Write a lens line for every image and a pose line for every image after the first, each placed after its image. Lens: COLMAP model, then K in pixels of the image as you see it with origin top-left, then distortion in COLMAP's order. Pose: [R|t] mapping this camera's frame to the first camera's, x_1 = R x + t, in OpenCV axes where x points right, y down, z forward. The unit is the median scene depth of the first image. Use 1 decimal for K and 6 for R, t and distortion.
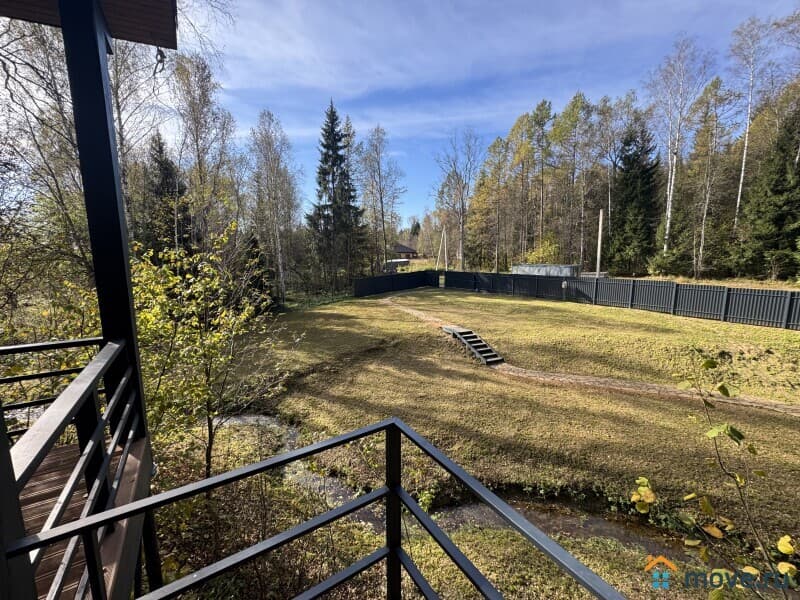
lens RADIAL K [[319.2, 0, 398.1], [0, 319.2, 300.9], [0, 0, 1]] dist [-0.000137, 0.000682]
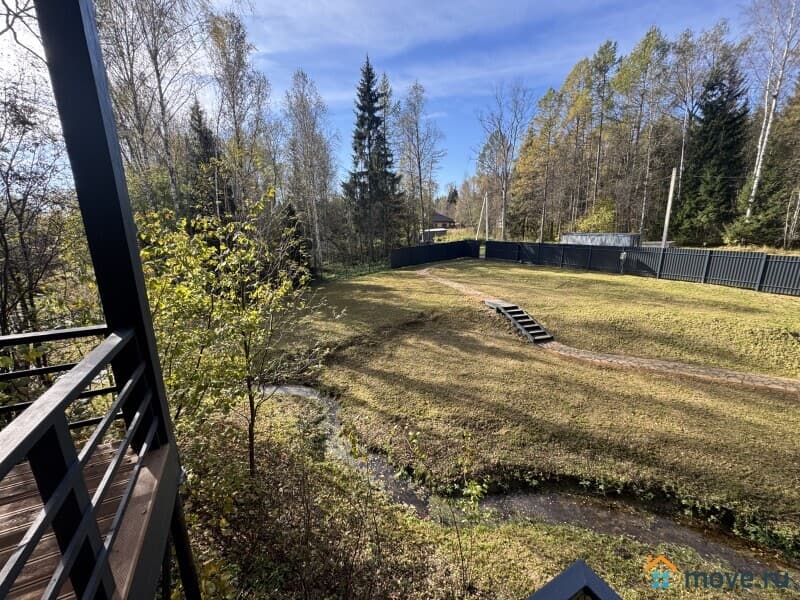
lens RADIAL K [[319.2, 0, 398.1], [0, 319.2, 301.7], [0, 0, 1]] dist [-0.000137, 0.000682]
pose [[0.994106, 0.017440, -0.106997, -0.008877], [-0.007289, 0.995494, 0.094547, -0.001887], [0.108163, -0.093210, 0.989754, 0.021713]]
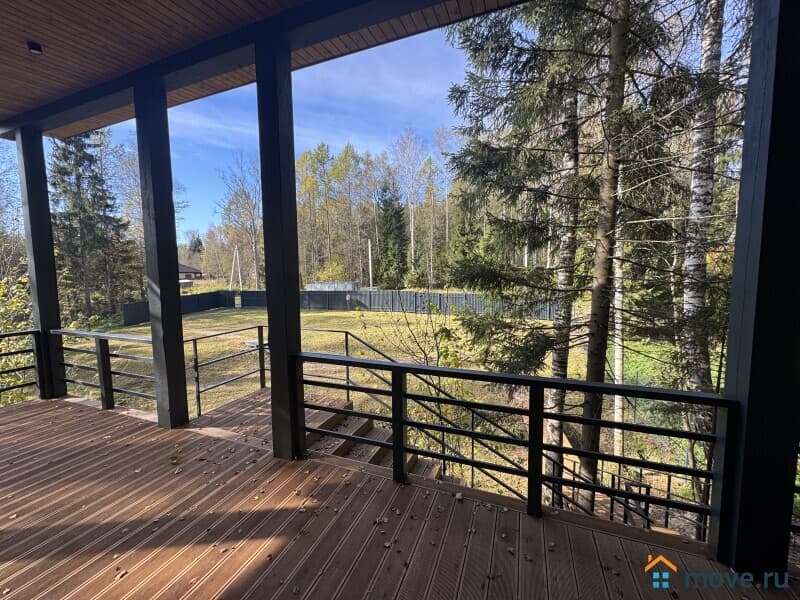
lens RADIAL K [[319.2, 0, 398.8], [0, 319.2, 296.0], [0, 0, 1]] dist [-0.000137, 0.000682]
pose [[0.815074, -0.047928, 0.577371, -0.029434], [0.091111, 0.994776, -0.046044, 0.014639], [-0.572147, 0.090134, 0.815183, -0.101202]]
